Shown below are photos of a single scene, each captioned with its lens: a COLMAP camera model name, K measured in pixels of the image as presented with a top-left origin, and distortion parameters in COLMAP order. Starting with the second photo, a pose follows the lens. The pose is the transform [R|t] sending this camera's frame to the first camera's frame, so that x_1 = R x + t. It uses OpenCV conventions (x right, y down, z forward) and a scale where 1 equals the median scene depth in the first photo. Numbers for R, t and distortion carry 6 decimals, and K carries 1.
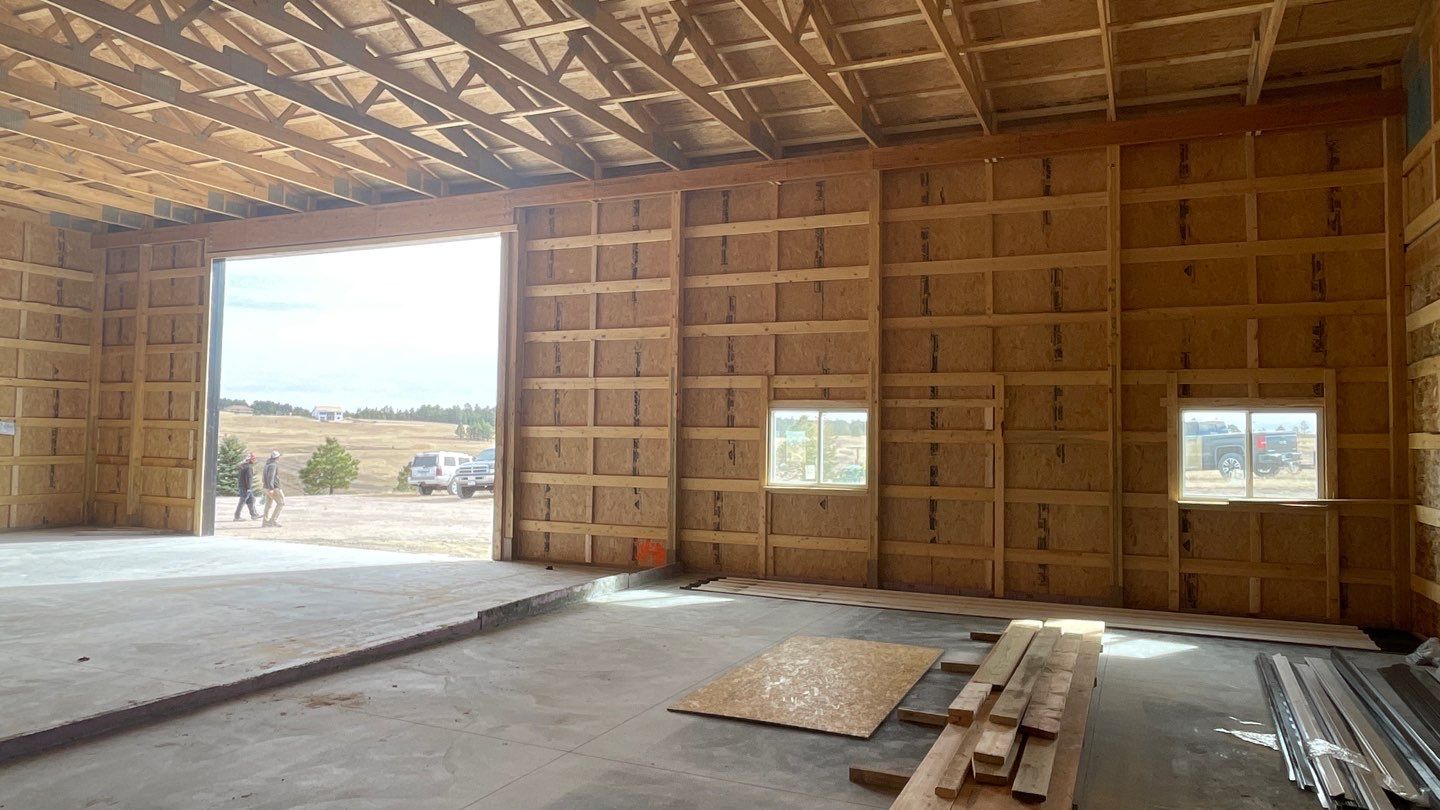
lens RADIAL K [[998.4, 0, 720.0], [0, 998.4, 405.0], [0, 0, 1]] dist [0.007933, 0.002052]
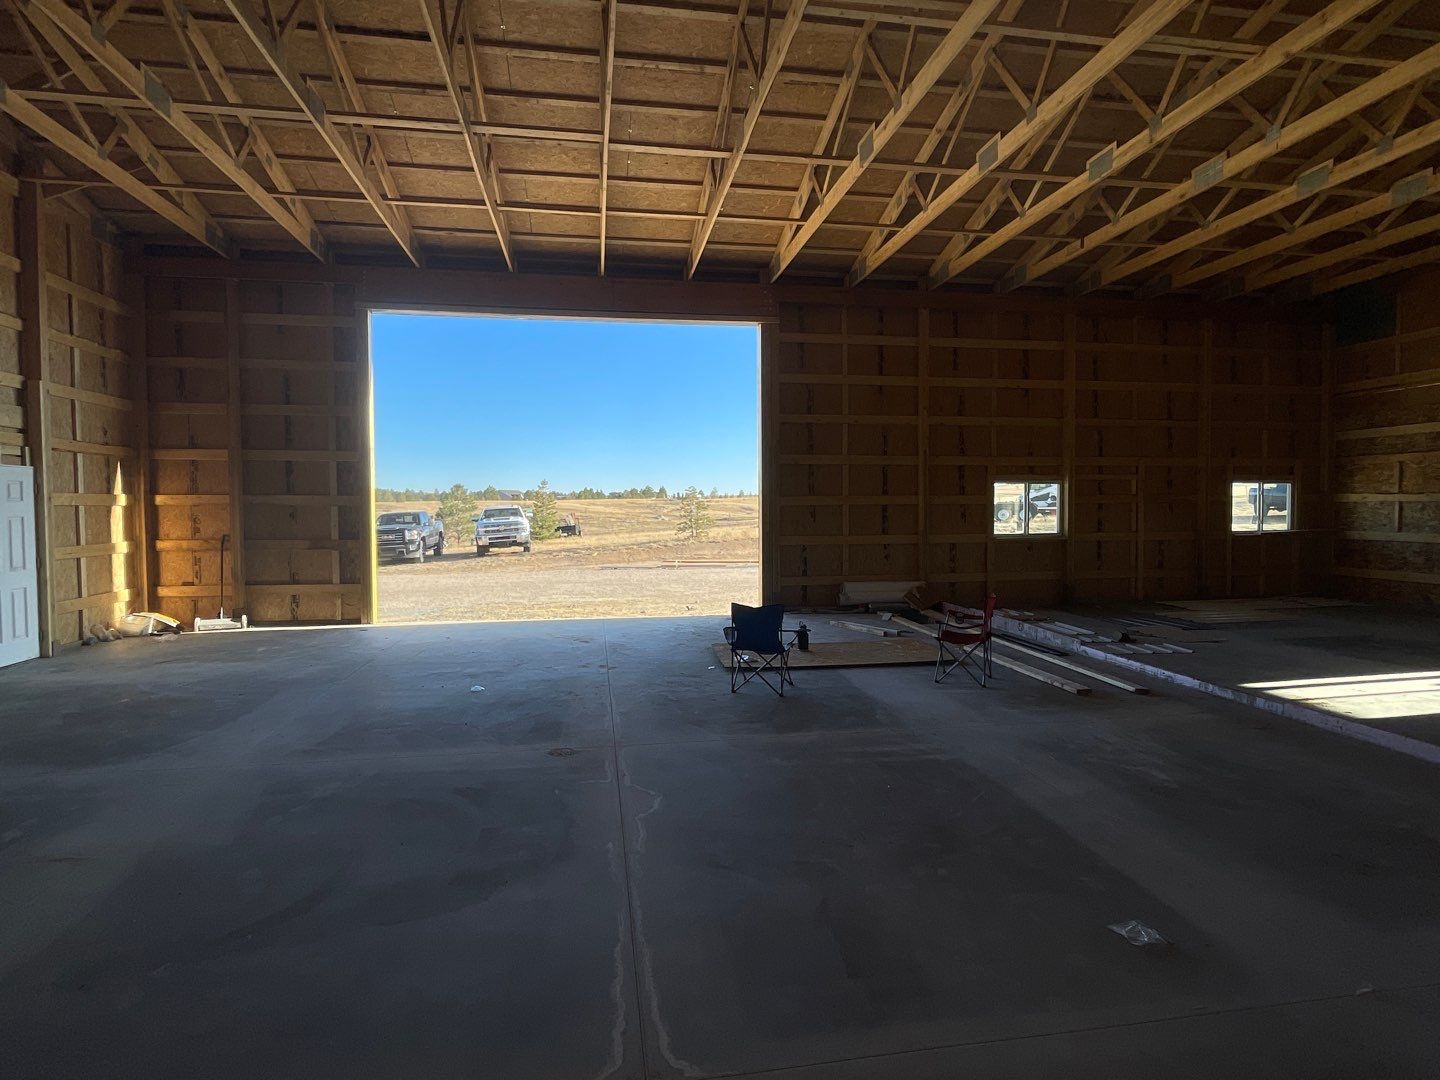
lens RADIAL K [[713.3, 0, 720.0], [0, 713.3, 540.0], [0, 0, 1]] dist [-0.000942, -0.000099]
pose [[0.835991, -0.046819, 0.546742, -0.781969], [-0.002773, 0.995980, 0.089529, -0.001763], [-0.548736, -0.076361, 0.832501, 0.380827]]
